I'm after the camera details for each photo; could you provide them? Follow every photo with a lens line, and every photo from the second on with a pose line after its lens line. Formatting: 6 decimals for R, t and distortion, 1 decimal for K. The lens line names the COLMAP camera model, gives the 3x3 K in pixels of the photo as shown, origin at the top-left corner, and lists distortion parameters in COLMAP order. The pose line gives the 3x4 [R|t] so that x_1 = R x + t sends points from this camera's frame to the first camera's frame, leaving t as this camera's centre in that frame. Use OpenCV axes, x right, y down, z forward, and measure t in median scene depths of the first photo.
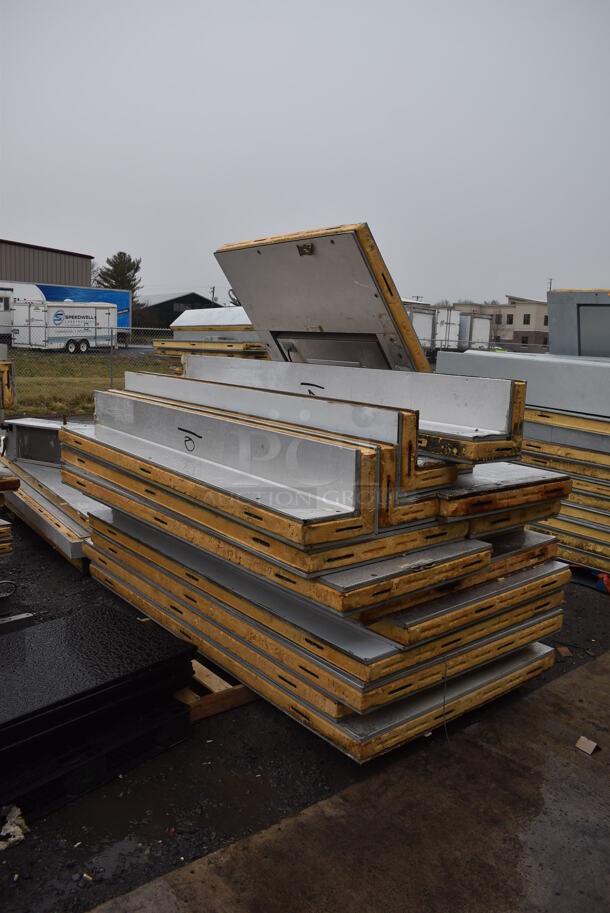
lens RADIAL K [[712.5, 0, 305.0], [0, 712.5, 456.5], [0, 0, 1]] dist [-0.096809, 0.009479]
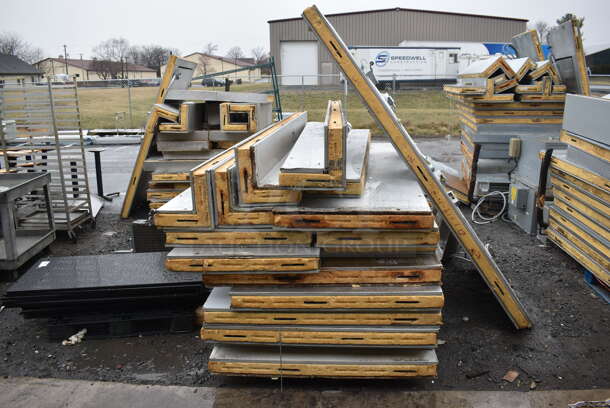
lens RADIAL K [[493.1, 0, 305.0], [0, 493.1, 204.0], [0, 0, 1]] dist [-0.086849, 0.000035]
pose [[0.730115, 0.126597, -0.671495, 0.825738], [-0.070563, 0.991403, 0.110187, -0.061284], [0.679671, -0.033067, 0.732771, 0.333230]]
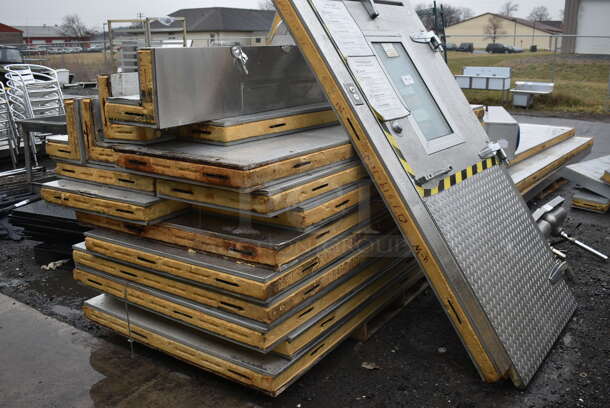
lens RADIAL K [[568.7, 0, 305.0], [0, 568.7, 204.0], [0, 0, 1]] dist [-0.077539, -0.000259]
pose [[0.294390, 0.223355, -0.929219, 1.134714], [-0.139129, 0.971964, 0.189552, -0.072398], [0.945504, 0.073479, 0.317211, 0.950789]]
